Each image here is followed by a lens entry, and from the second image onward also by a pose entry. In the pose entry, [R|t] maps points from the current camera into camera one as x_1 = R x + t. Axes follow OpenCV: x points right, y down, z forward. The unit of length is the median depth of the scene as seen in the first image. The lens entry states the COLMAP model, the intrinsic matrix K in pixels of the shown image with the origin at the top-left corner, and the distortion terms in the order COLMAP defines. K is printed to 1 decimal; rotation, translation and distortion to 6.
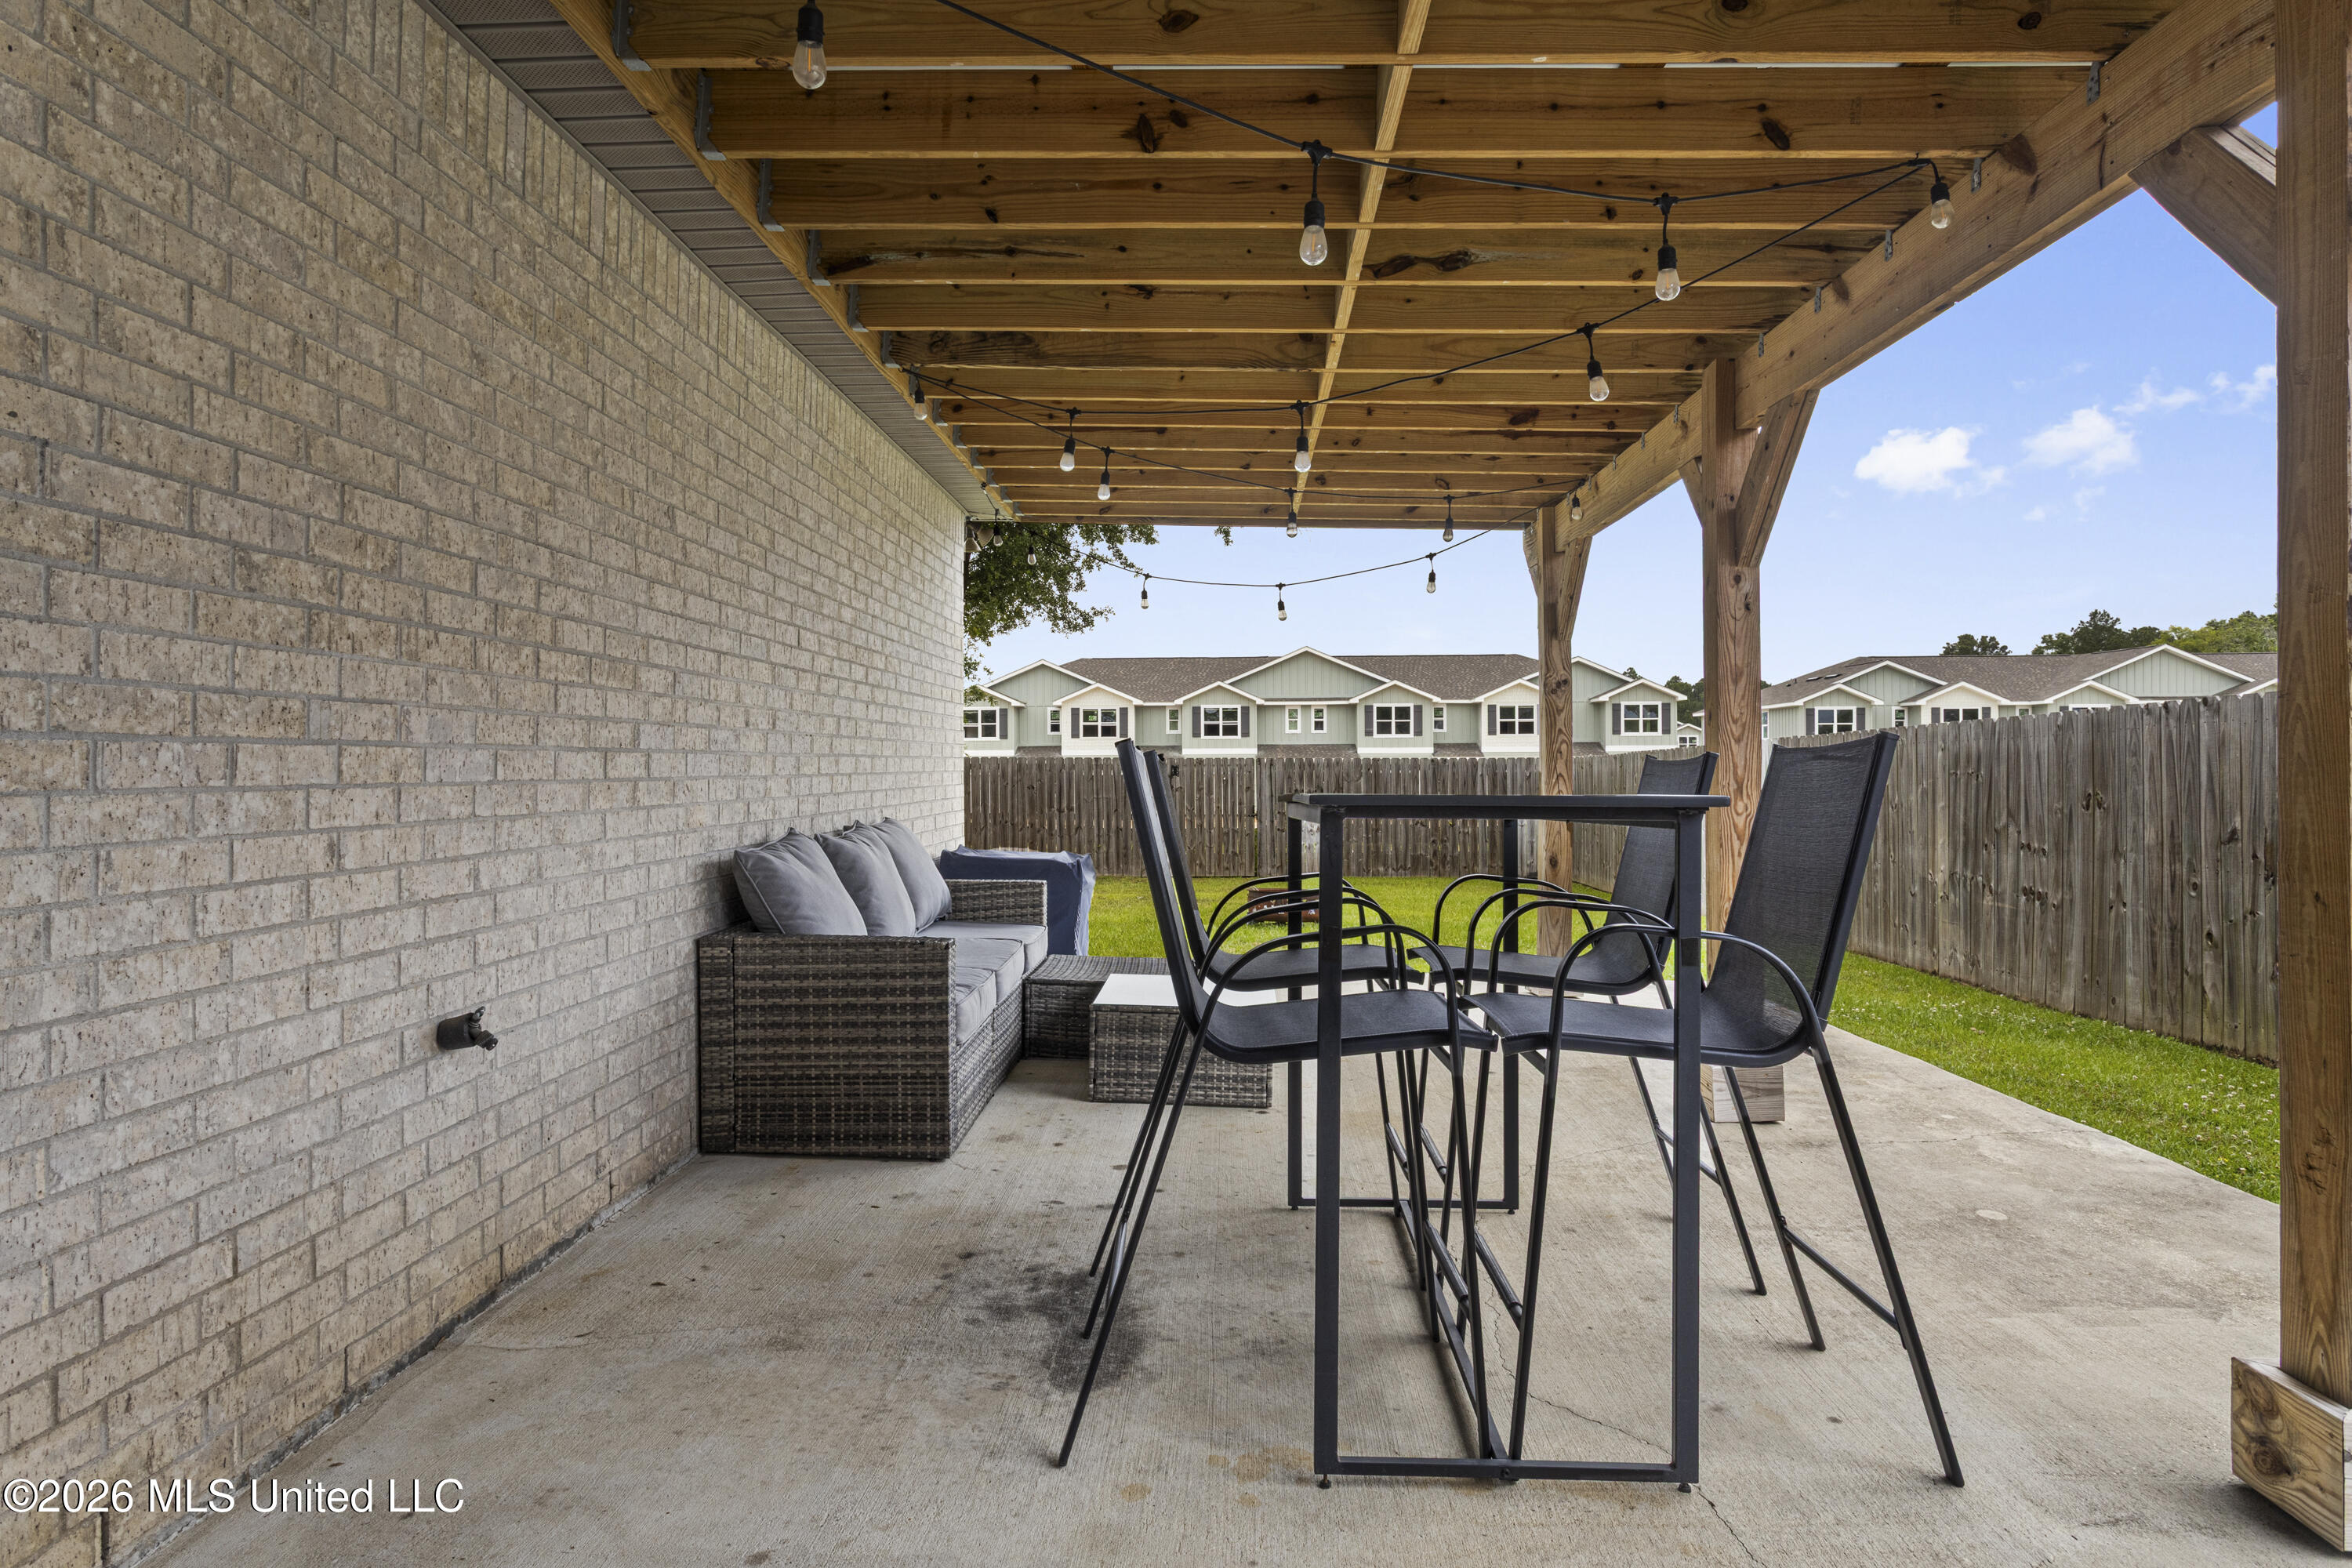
lens RADIAL K [[1352.5, 0, 1171.4], [0, 1352.5, 787.5], [0, 0, 1]] dist [-0.008058, 0.008737]
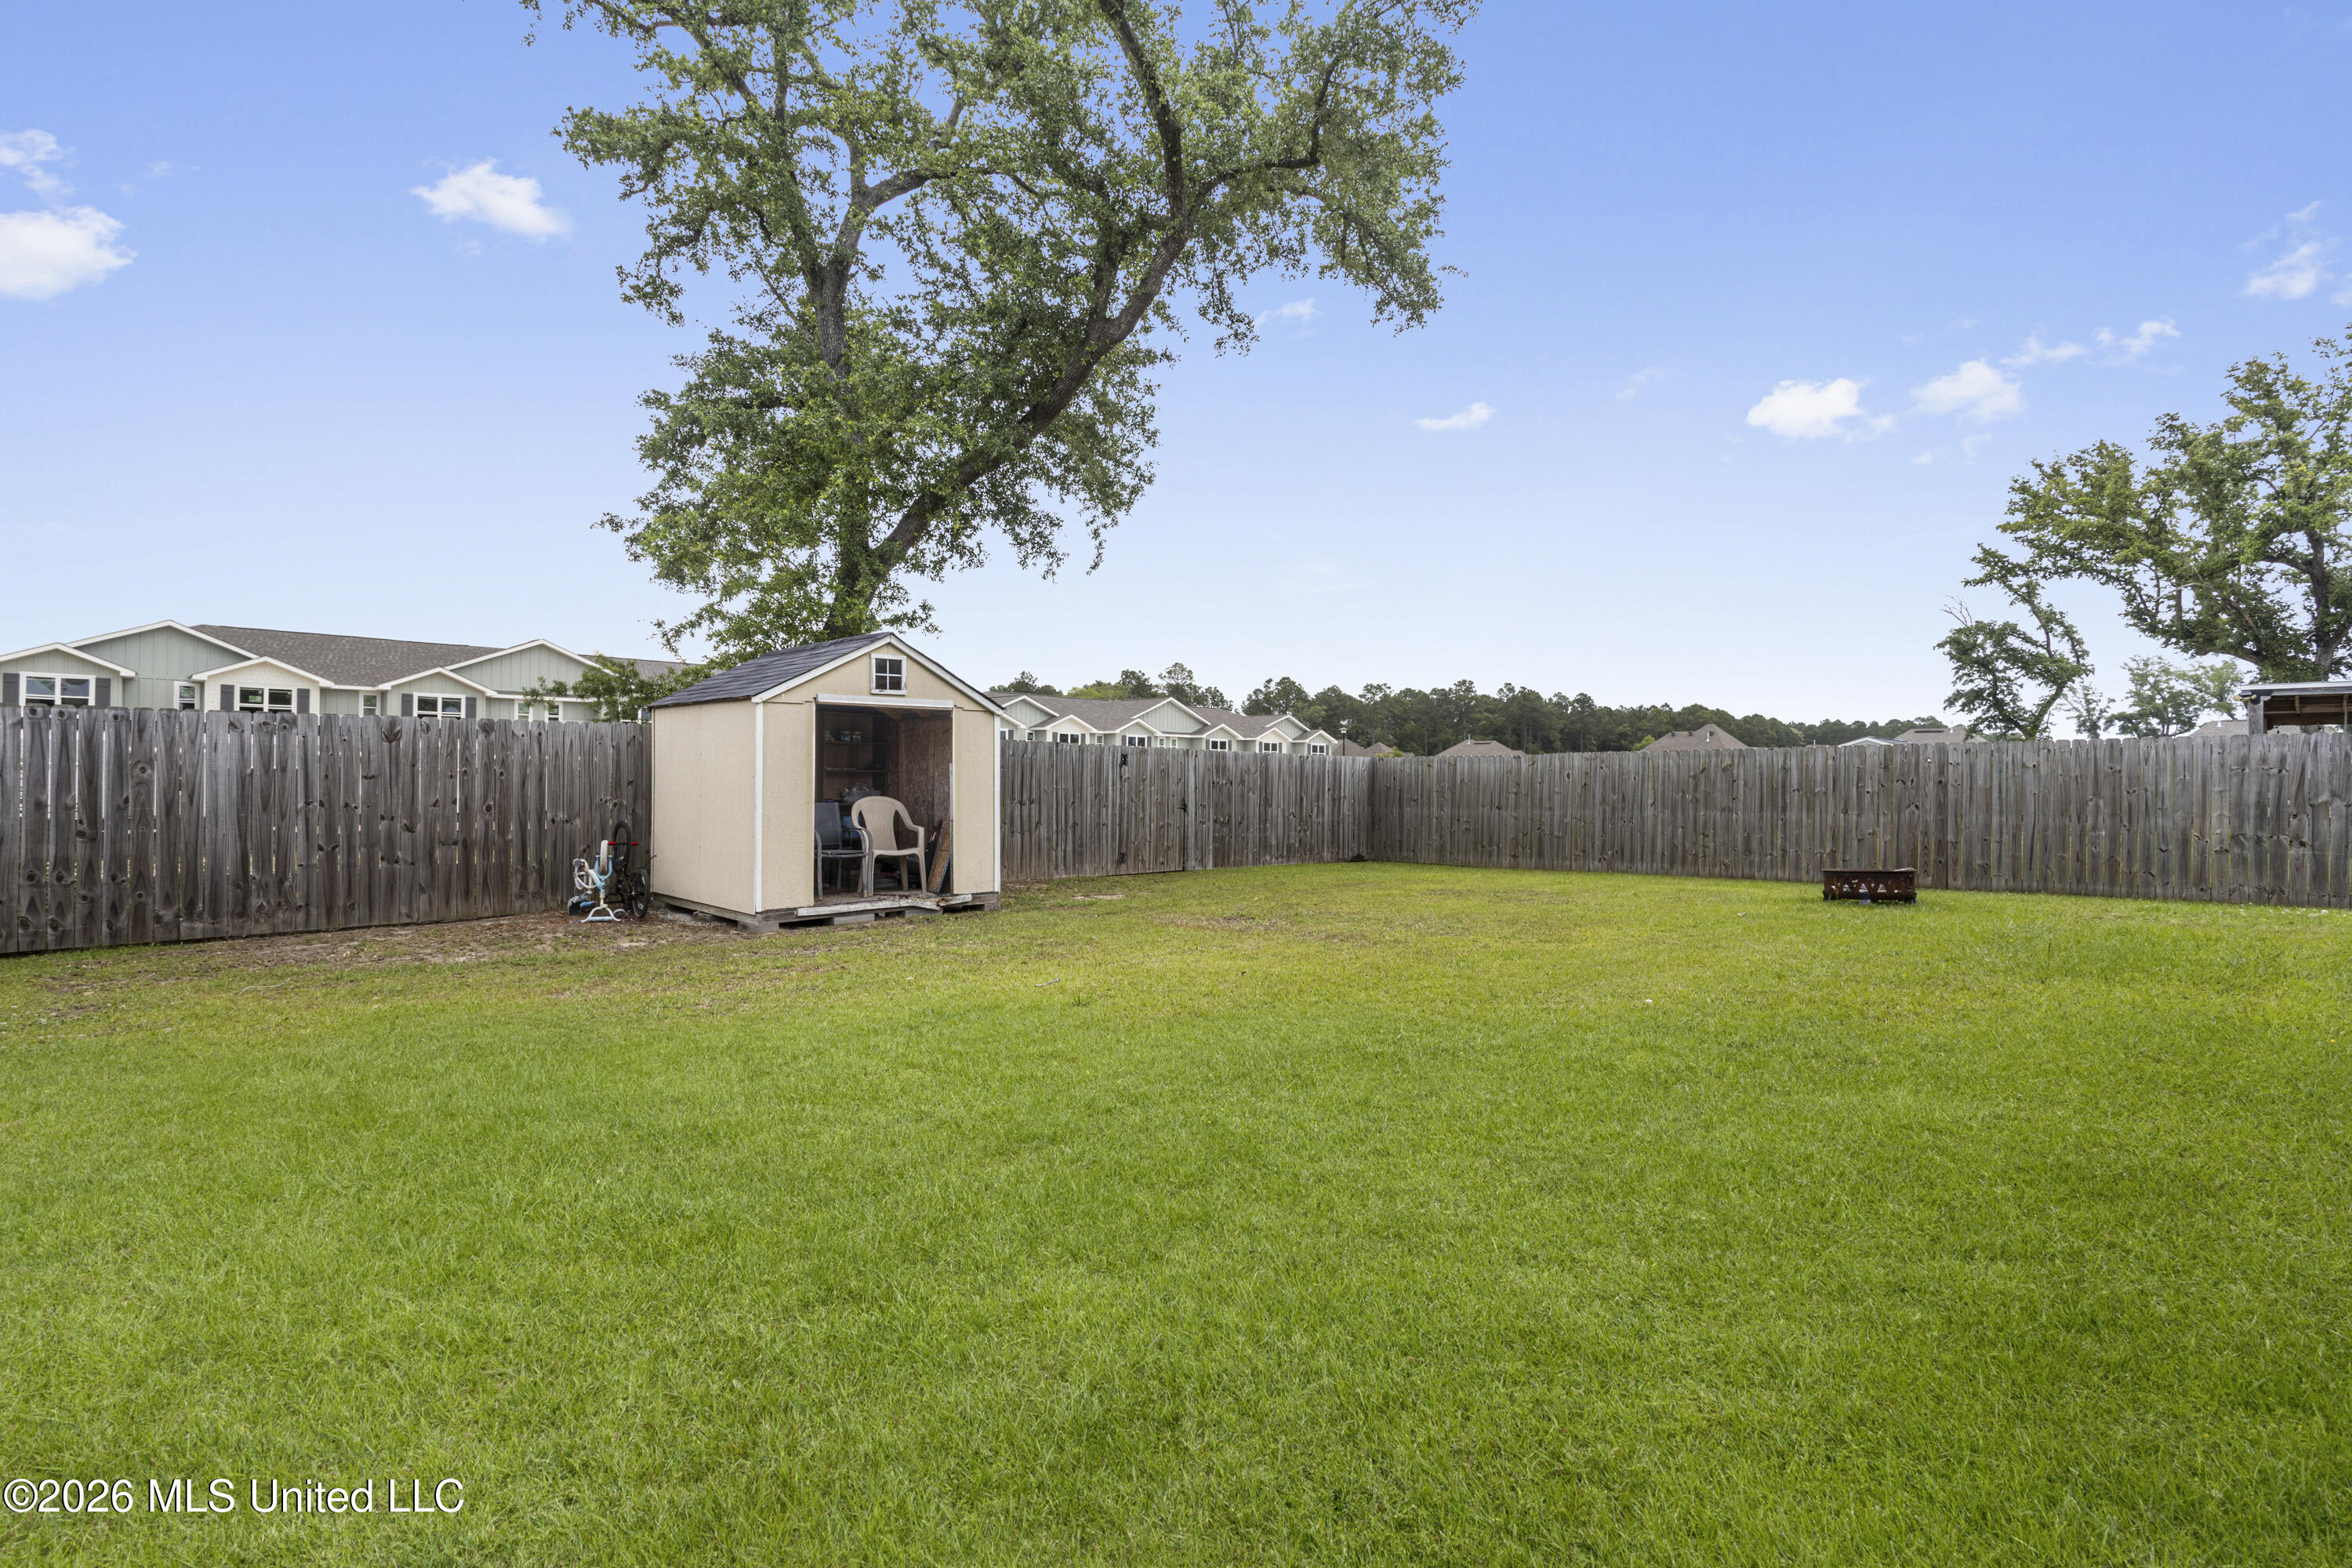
lens RADIAL K [[1111.3, 0, 1164.1], [0, 1111.3, 777.3], [0, 0, 1]] dist [0.002684, -0.000759]
pose [[0.696527, 0.015567, 0.717362, -0.403516], [-0.005734, 0.999853, -0.016129, 0.009079], [-0.717508, 0.007121, 0.696514, 0.345914]]
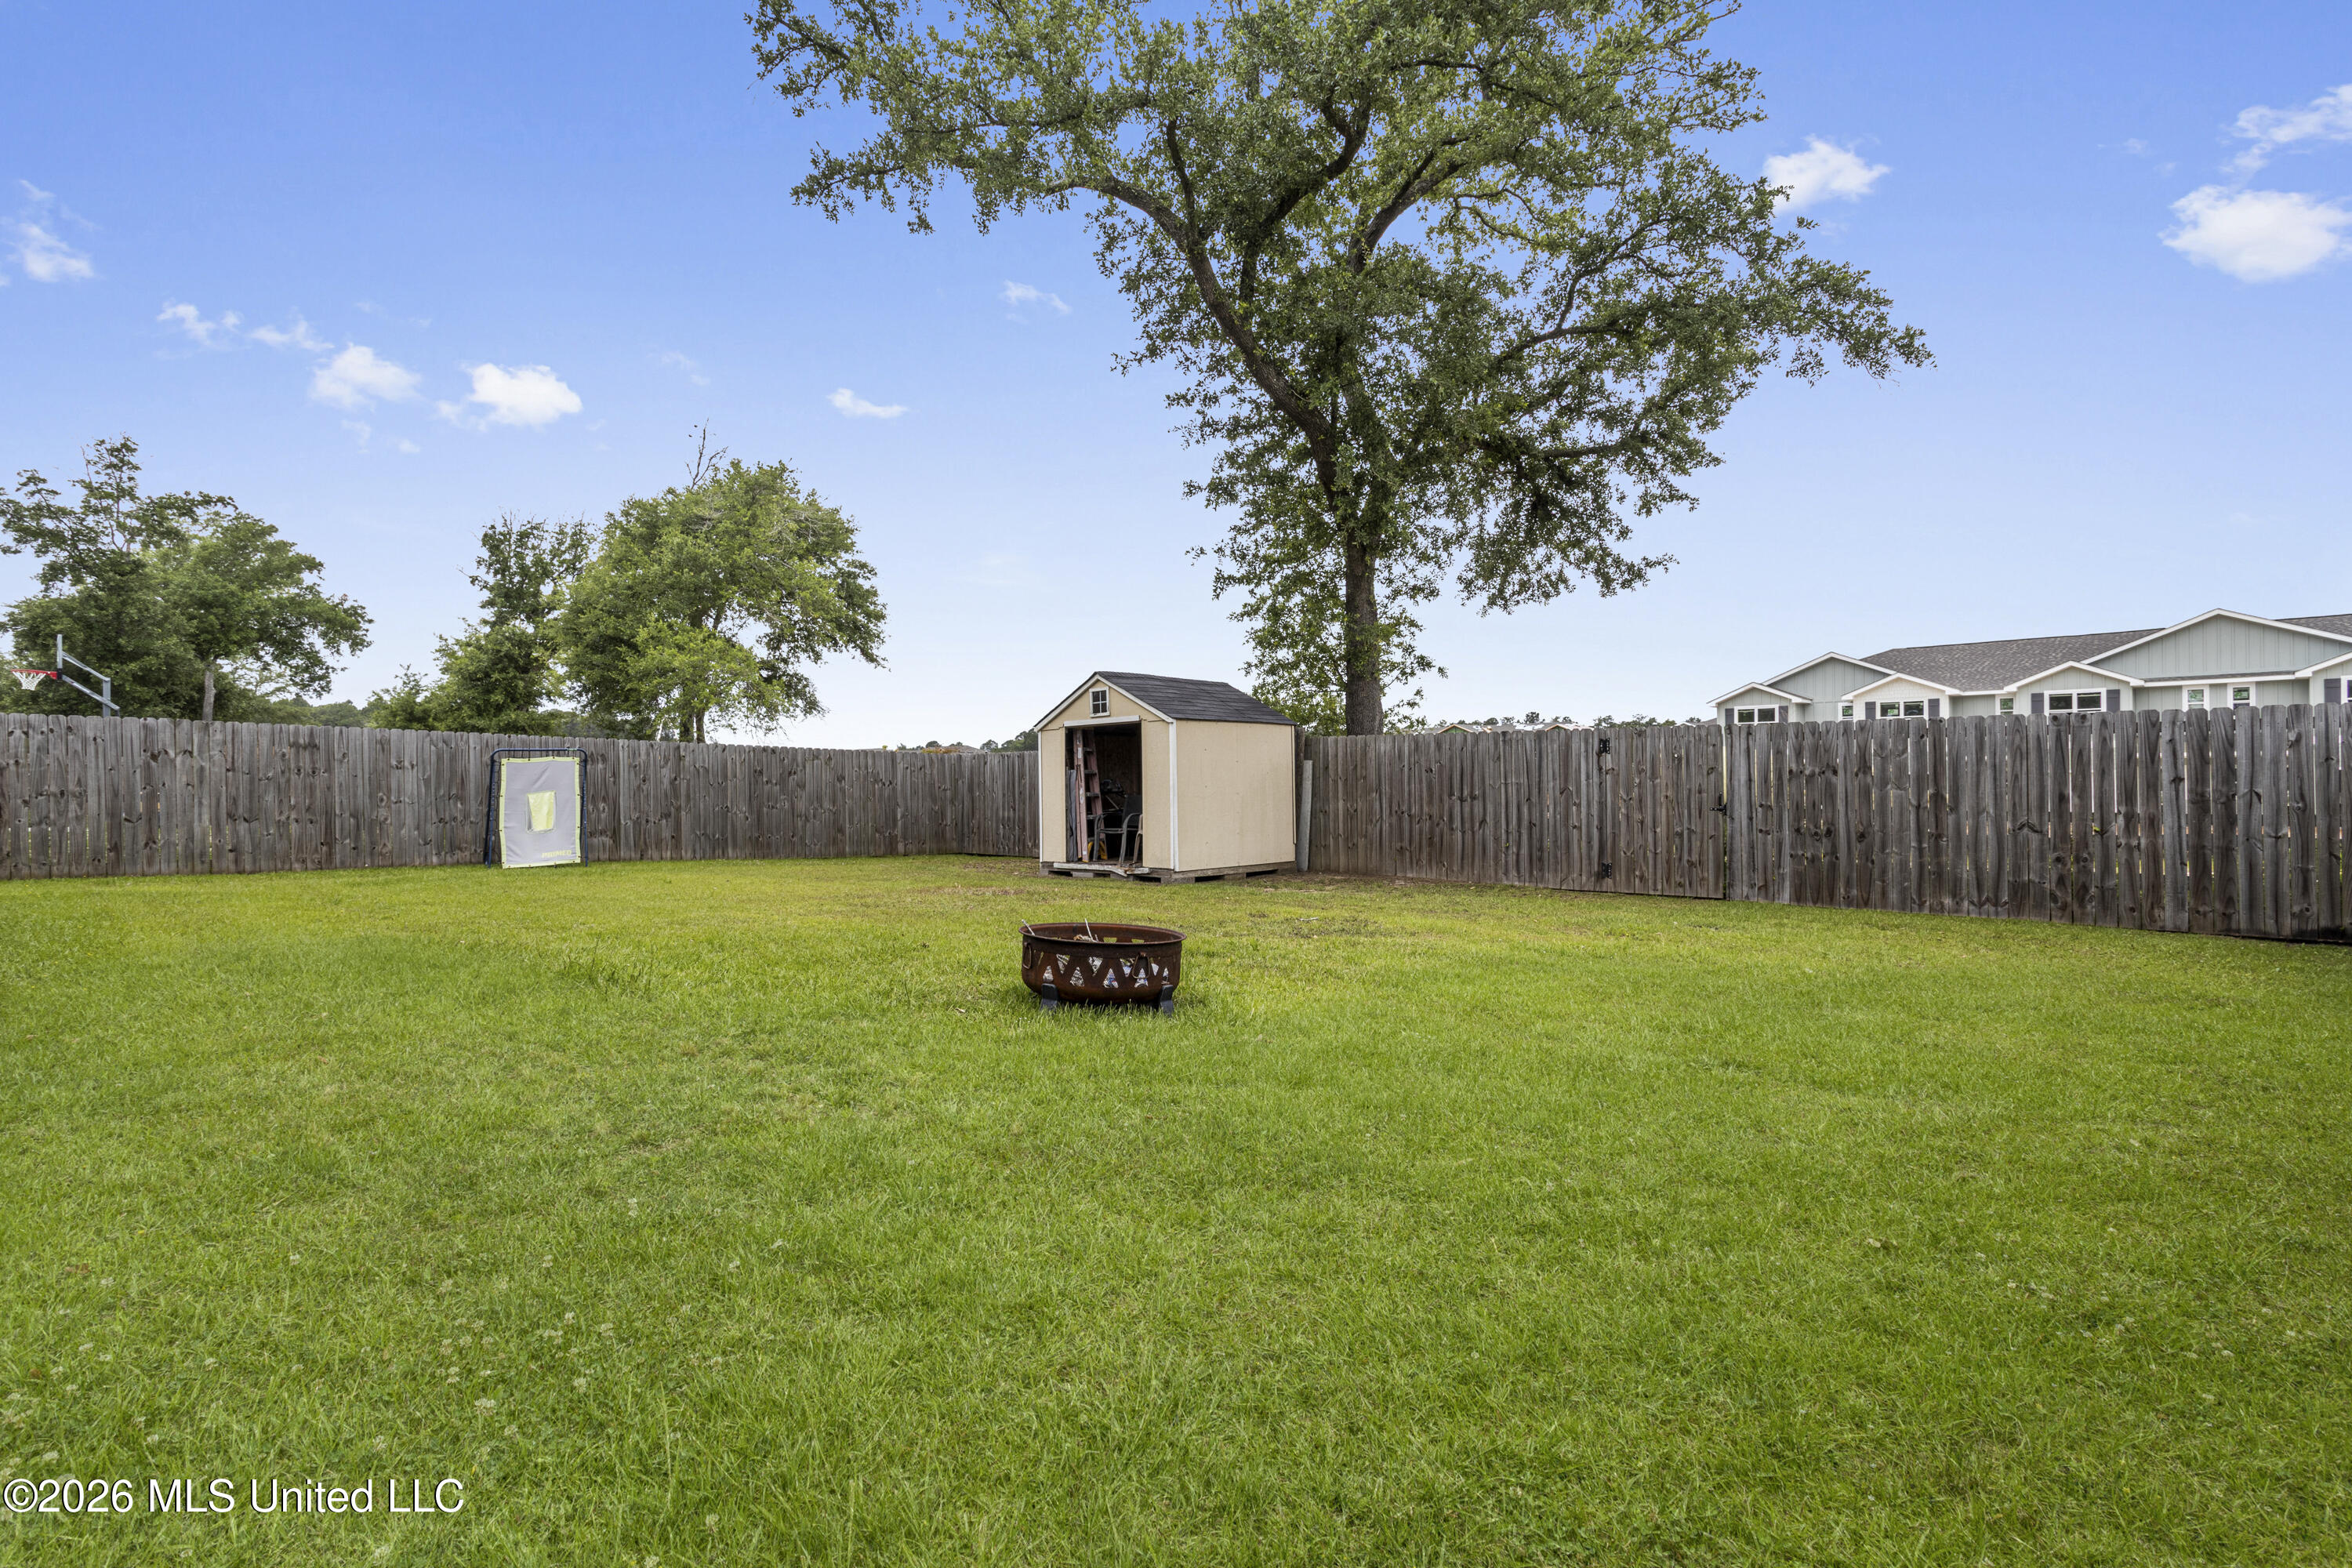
lens RADIAL K [[1111.3, 0, 1162.4], [0, 1111.3, 779.6], [0, 0, 1]] dist [0.002684, -0.000759]
pose [[0.751604, -0.001378, -0.659613, 0.168109], [-0.006247, 0.999938, -0.009207, 0.009919], [0.659585, 0.011041, 0.751549, 0.301822]]
